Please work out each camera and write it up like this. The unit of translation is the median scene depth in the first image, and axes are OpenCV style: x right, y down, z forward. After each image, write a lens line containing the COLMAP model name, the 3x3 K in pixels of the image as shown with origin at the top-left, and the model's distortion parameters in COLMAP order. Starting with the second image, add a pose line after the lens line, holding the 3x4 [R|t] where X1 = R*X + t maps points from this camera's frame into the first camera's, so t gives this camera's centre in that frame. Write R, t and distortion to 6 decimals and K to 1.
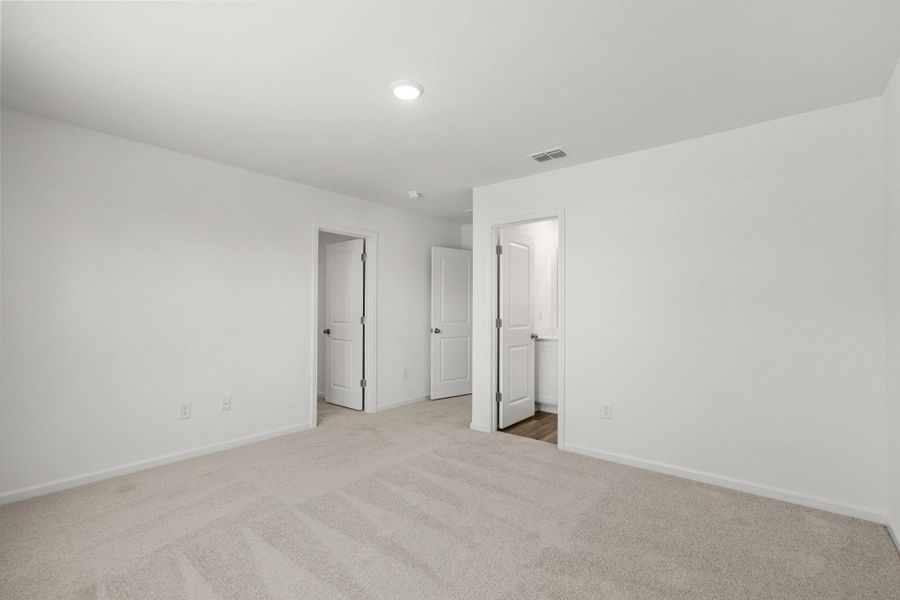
lens RADIAL K [[416.0, 0, 453.6], [0, 416.0, 305.5], [0, 0, 1]] dist [0.000477, 0.000083]
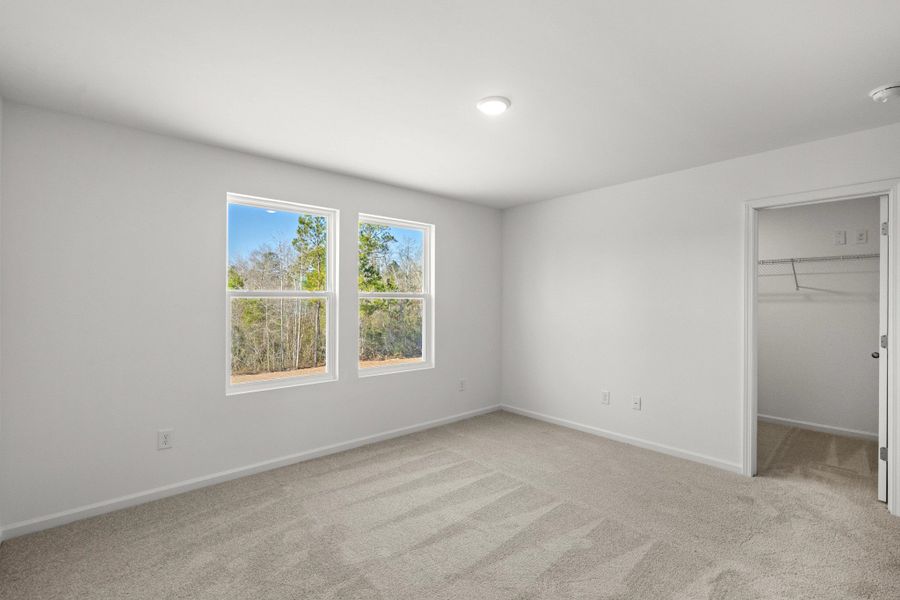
lens RADIAL K [[416.0, 0, 453.6], [0, 416.0, 305.5], [0, 0, 1]] dist [0.000477, 0.000083]
pose [[-0.169219, 0.006784, -0.985555, 0.802526], [0.000452, 0.999977, 0.006806, -0.032182], [0.985578, 0.000706, -0.169219, 0.974193]]
